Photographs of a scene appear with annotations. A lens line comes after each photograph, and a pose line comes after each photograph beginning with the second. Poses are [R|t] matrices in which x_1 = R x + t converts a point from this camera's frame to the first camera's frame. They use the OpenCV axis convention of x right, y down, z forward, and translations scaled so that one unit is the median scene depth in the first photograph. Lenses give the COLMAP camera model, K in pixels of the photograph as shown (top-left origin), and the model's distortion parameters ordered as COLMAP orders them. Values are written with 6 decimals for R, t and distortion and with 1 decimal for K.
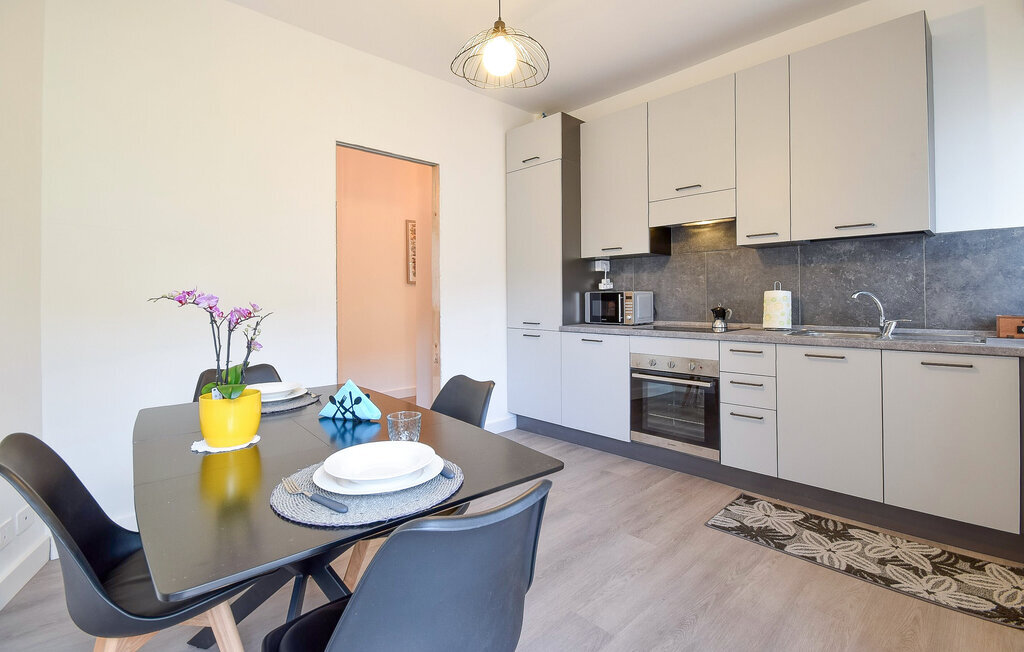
lens RADIAL K [[468.7, 0, 512.7], [0, 468.7, 301.0], [0, 0, 1]] dist [-0.000530, -0.000208]
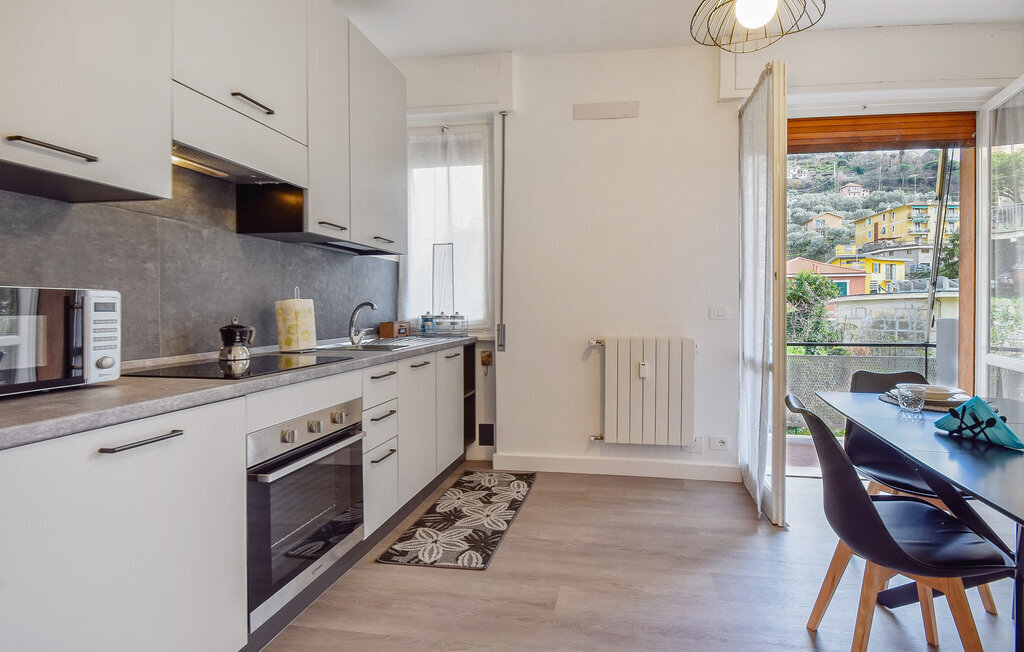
lens RADIAL K [[550.2, 0, 512.4], [0, 550.2, 309.6], [0, 0, 1]] dist [-0.000797, -0.000074]
pose [[-0.621106, 0.005680, 0.783706, -0.467970], [0.008333, 0.999965, -0.000644, -0.002909], [-0.783683, 0.006130, -0.621131, 1.756380]]
